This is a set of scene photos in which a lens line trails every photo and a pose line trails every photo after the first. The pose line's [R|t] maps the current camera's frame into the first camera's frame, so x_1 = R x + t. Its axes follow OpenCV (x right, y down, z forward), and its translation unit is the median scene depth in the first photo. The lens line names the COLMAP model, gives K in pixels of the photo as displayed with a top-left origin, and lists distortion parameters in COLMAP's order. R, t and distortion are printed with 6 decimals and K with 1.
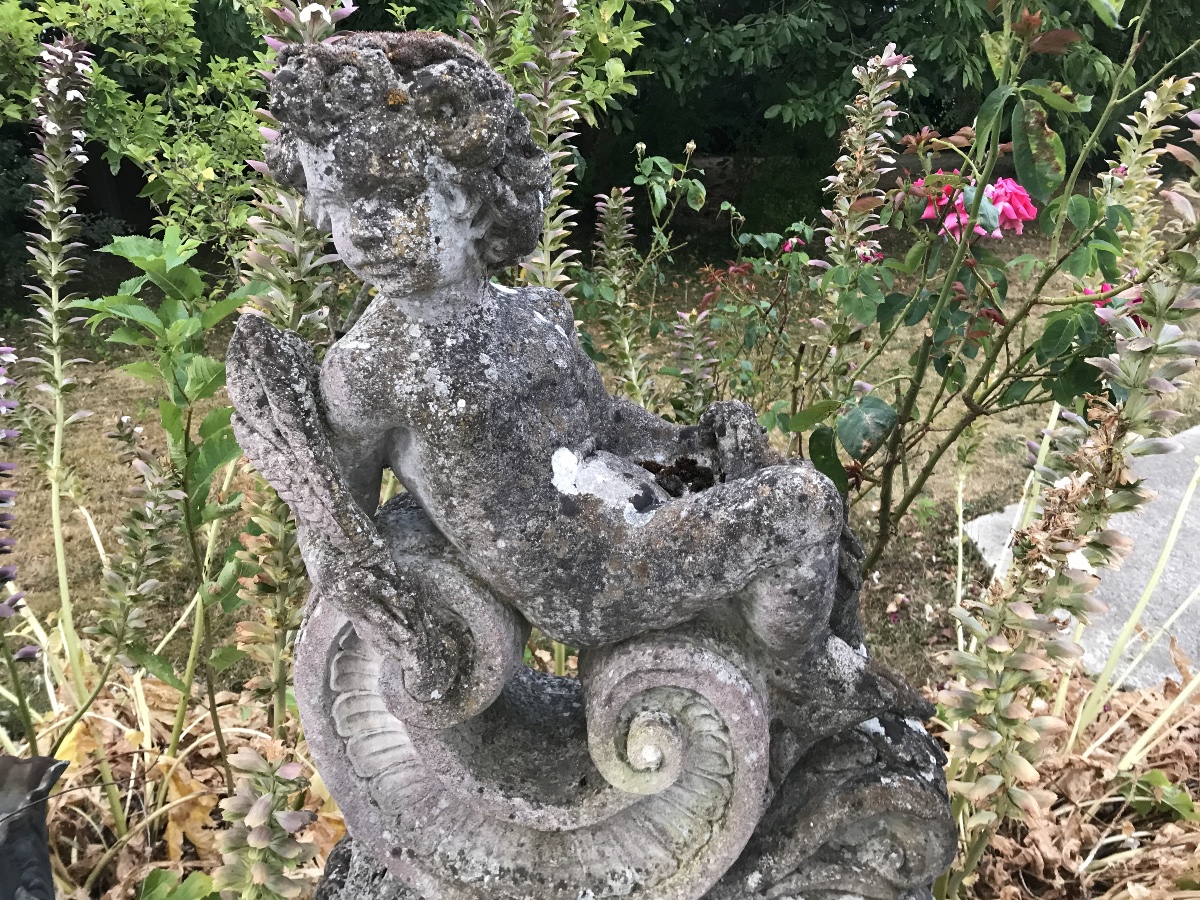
lens RADIAL K [[986.4, 0, 598.3], [0, 986.4, 448.6], [0, 0, 1]] dist [0.041725, -0.016135]
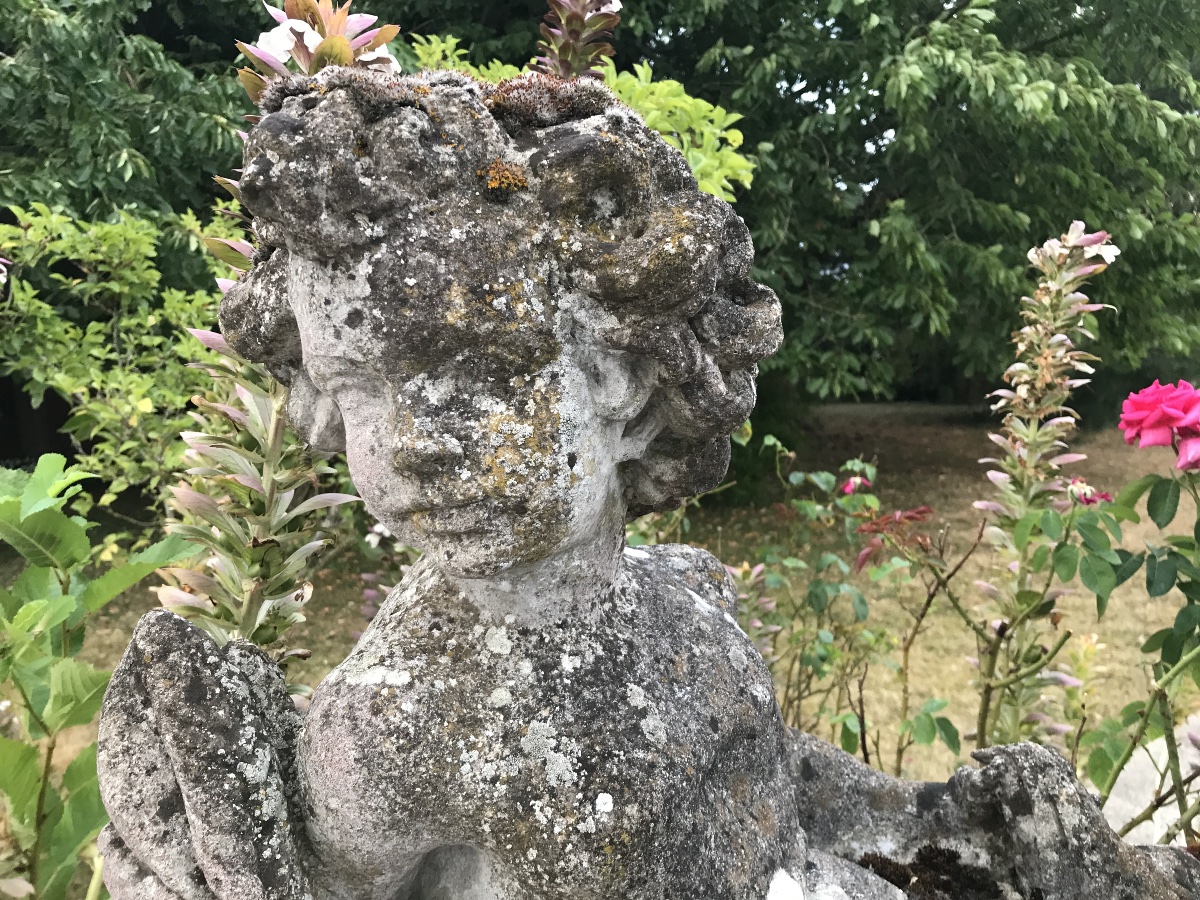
lens RADIAL K [[986.4, 0, 600.6], [0, 986.4, 455.7], [0, 0, 1]] dist [0.041725, -0.016135]
pose [[0.998548, -0.001580, 0.053853, -0.161929], [0.014246, 0.971739, -0.235628, -0.092580], [-0.051958, 0.236053, 0.970350, 0.494879]]
